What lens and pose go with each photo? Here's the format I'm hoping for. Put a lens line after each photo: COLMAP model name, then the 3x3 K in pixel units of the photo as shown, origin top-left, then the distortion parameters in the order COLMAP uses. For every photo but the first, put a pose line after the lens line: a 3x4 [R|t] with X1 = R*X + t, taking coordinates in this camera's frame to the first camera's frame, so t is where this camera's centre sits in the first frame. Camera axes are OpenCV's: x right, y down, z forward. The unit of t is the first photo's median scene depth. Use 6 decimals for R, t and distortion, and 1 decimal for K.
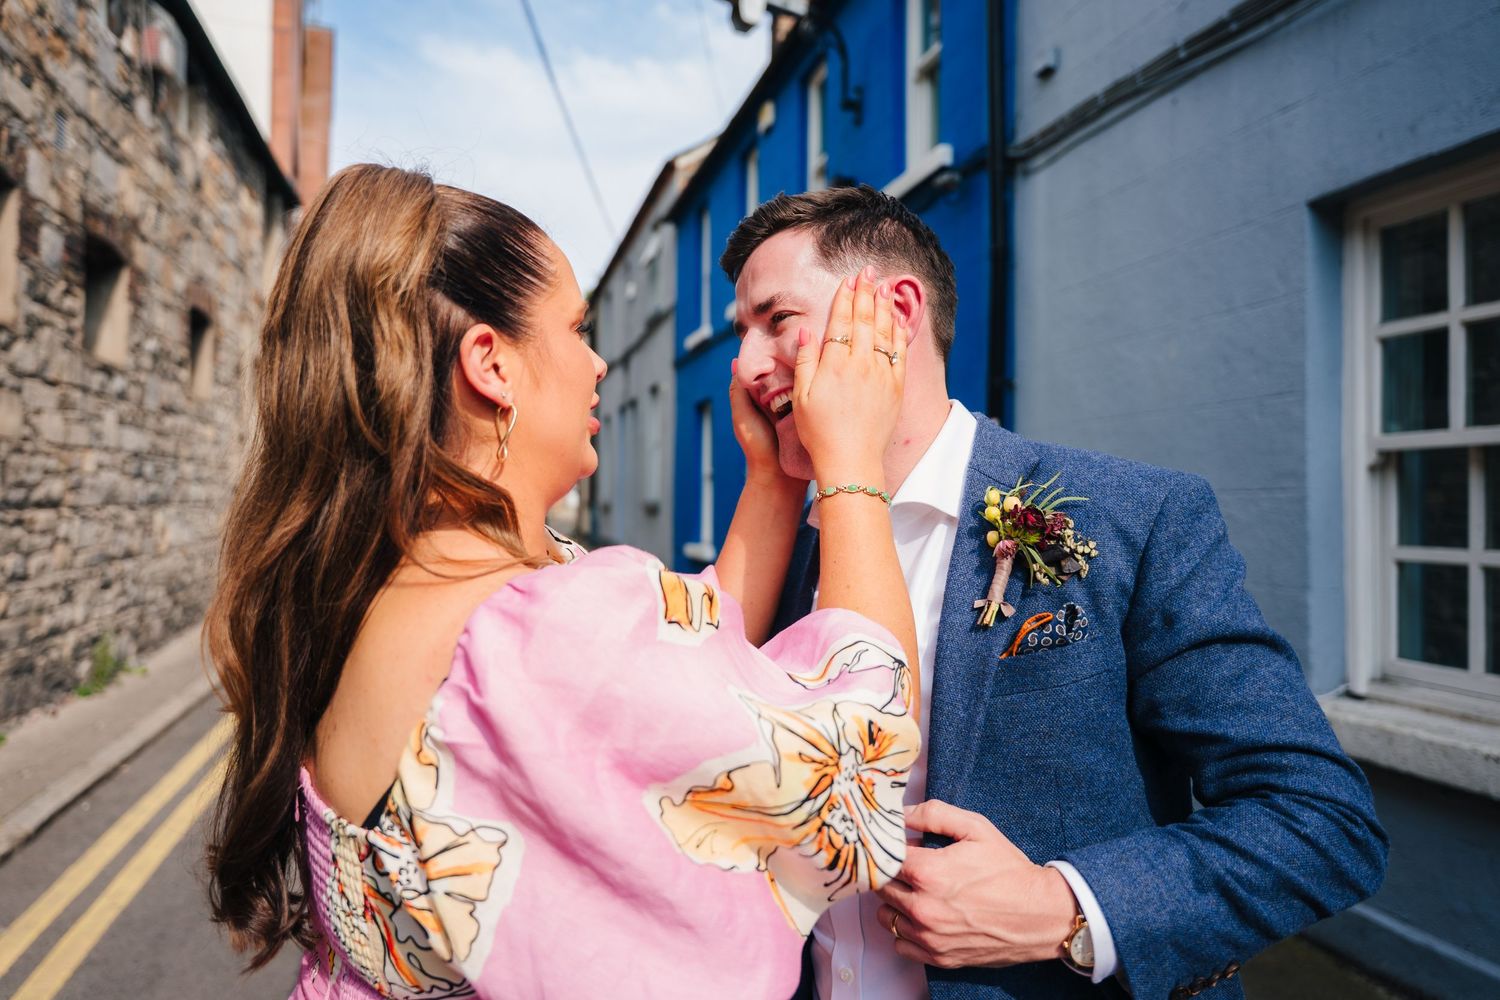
lens RADIAL K [[1081.7, 0, 749.6], [0, 1081.7, 497.6], [0, 0, 1]] dist [-0.006811, -0.004016]
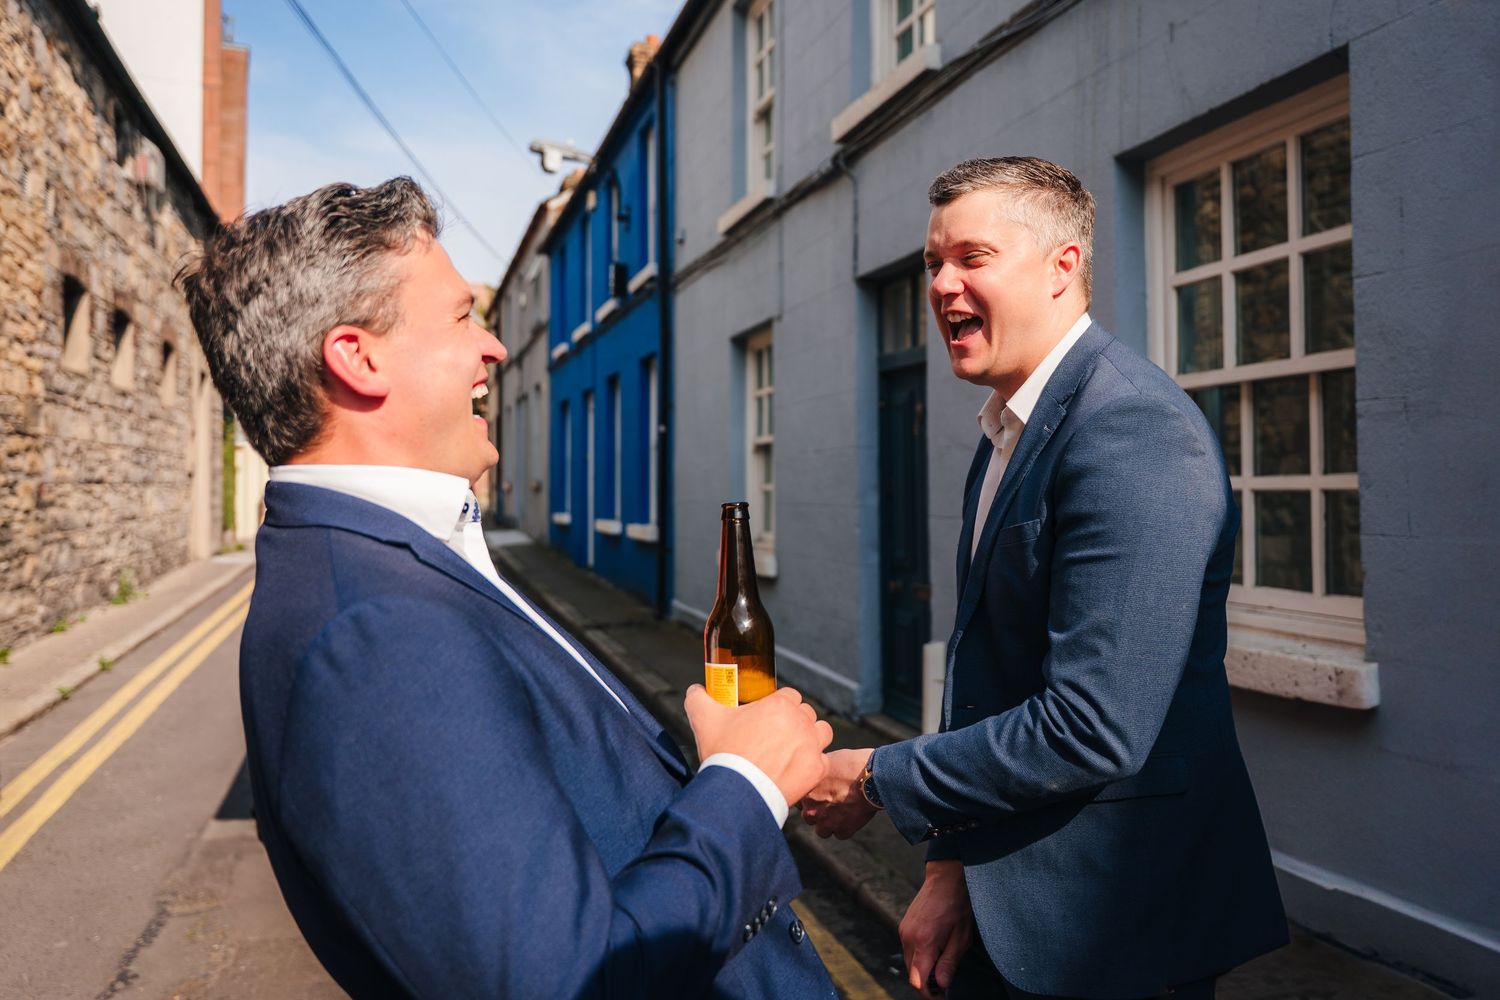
lens RADIAL K [[1106.5, 0, 776.2], [0, 1106.5, 461.8], [0, 0, 1]] dist [0.009681, 0.004732]
pose [[0.996350, -0.014291, 0.084155, 0.162877], [0.015714, 0.999744, -0.016272, 0.014536], [-0.083901, 0.017535, 0.996320, -0.554532]]
